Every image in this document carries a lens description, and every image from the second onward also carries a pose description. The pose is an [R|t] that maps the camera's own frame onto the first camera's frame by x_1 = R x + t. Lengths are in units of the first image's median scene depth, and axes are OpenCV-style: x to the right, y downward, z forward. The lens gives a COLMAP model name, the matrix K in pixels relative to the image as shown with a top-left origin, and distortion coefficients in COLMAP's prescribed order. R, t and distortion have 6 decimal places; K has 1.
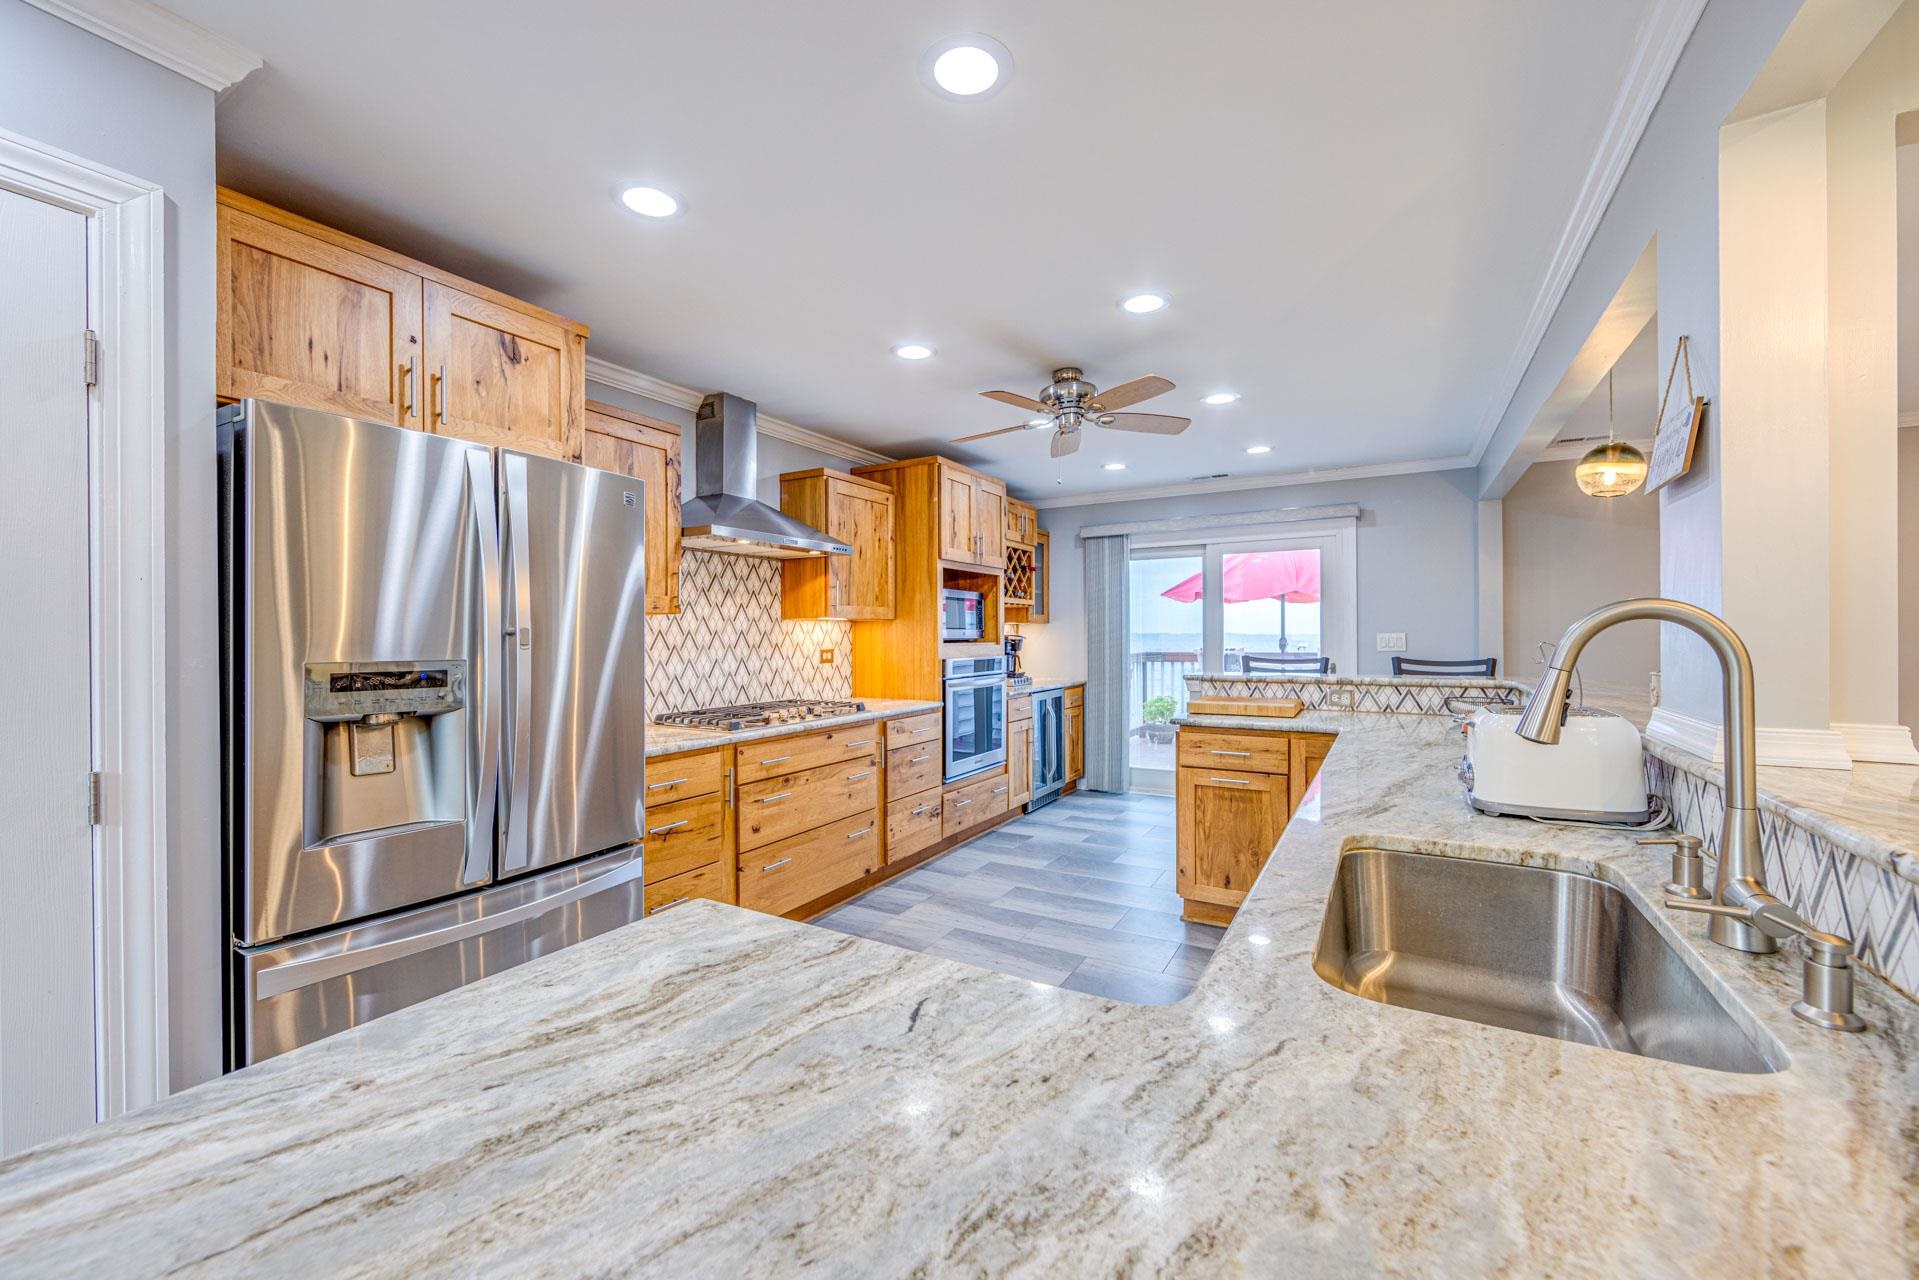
lens RADIAL K [[750.1, 0, 959.5], [0, 750.1, 640.0], [0, 0, 1]] dist [-0.001224, -0.000057]
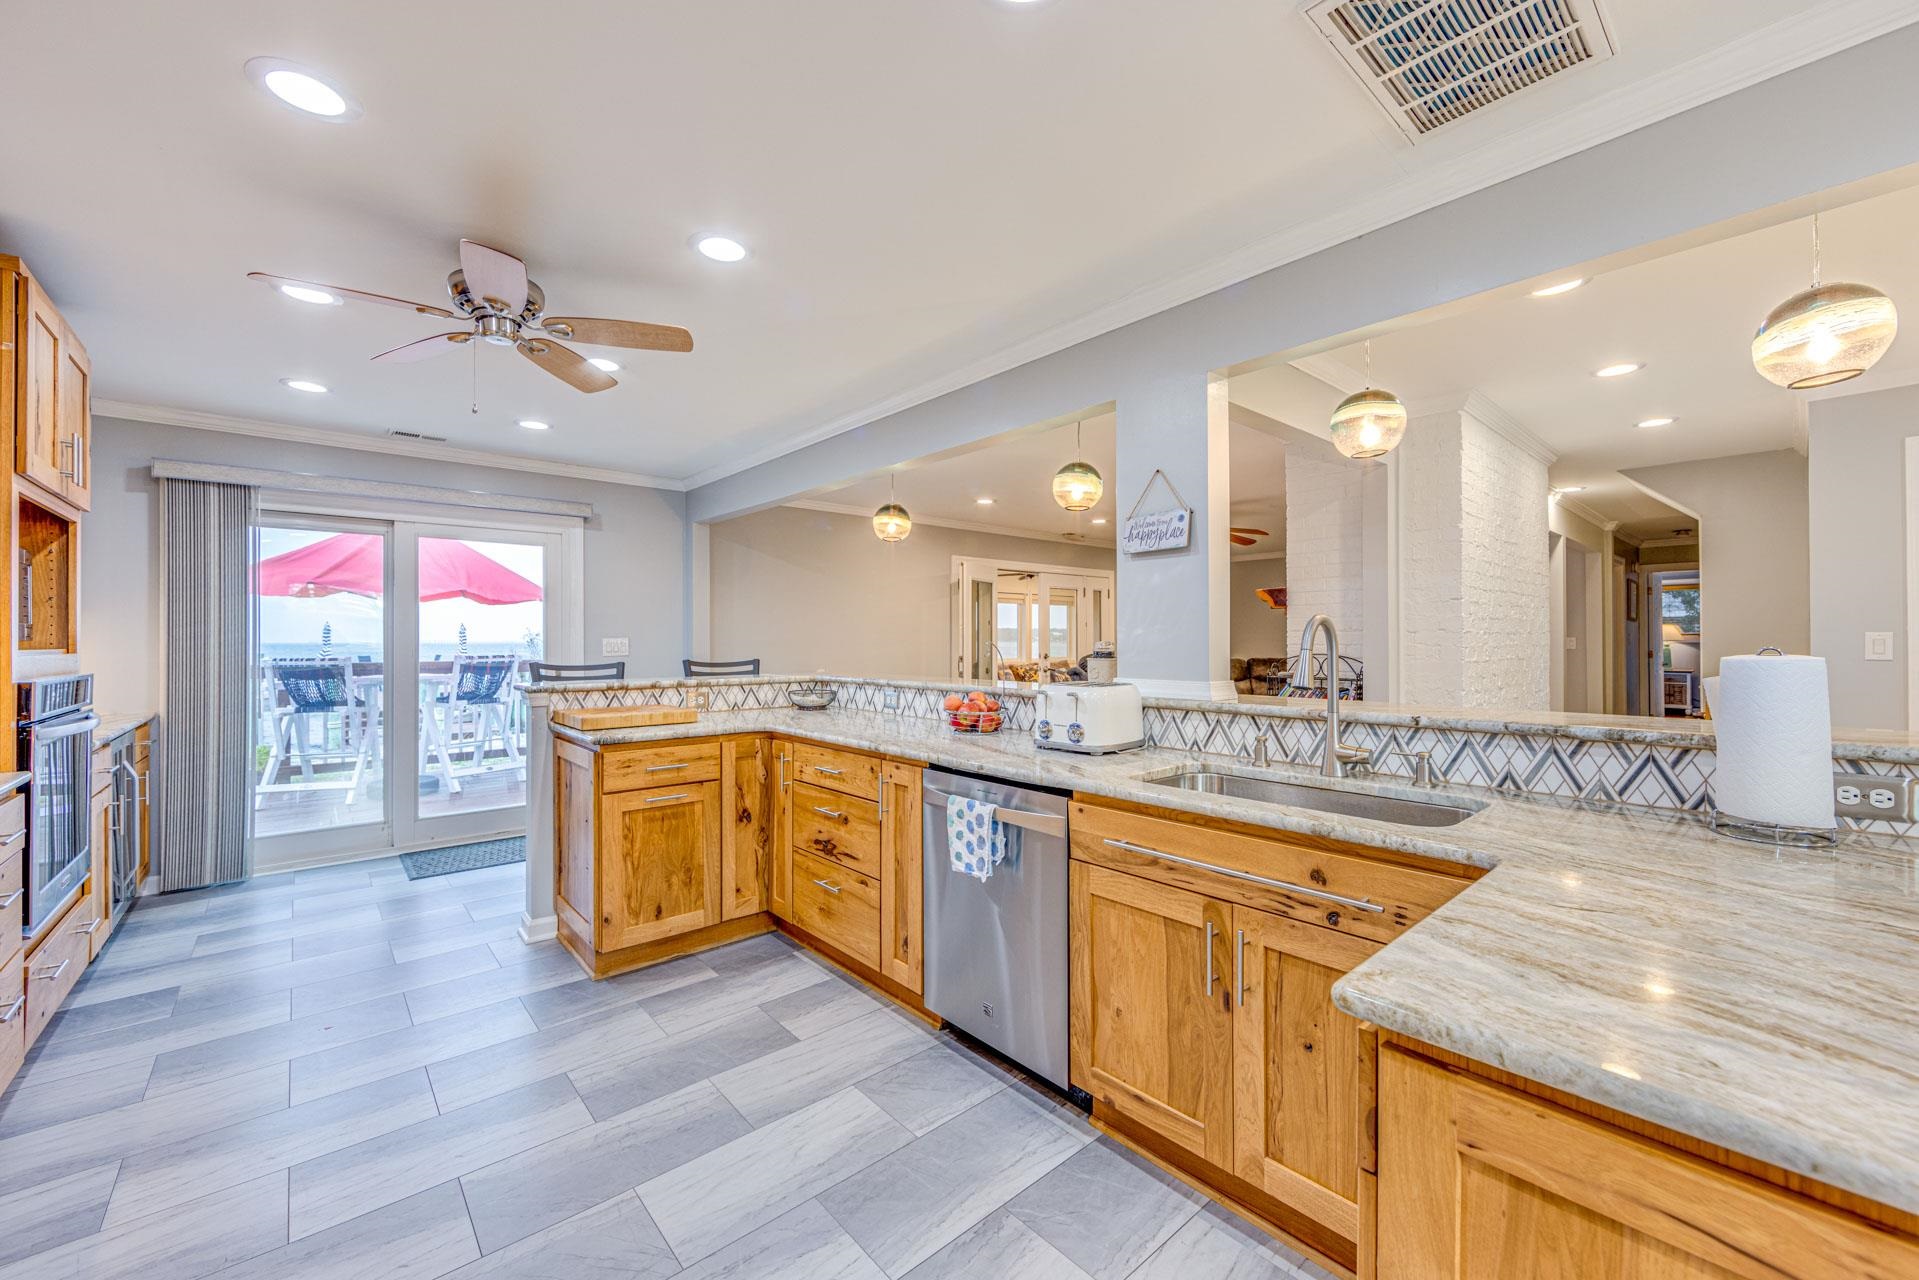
lens RADIAL K [[750.1, 0, 959.5], [0, 750.1, 640.0], [0, 0, 1]] dist [-0.001224, -0.000057]
pose [[0.313200, 0.005507, 0.949671, -0.354398], [0.005324, 0.999957, -0.007555, 0.005276], [-0.949672, 0.007422, 0.313157, 0.345792]]
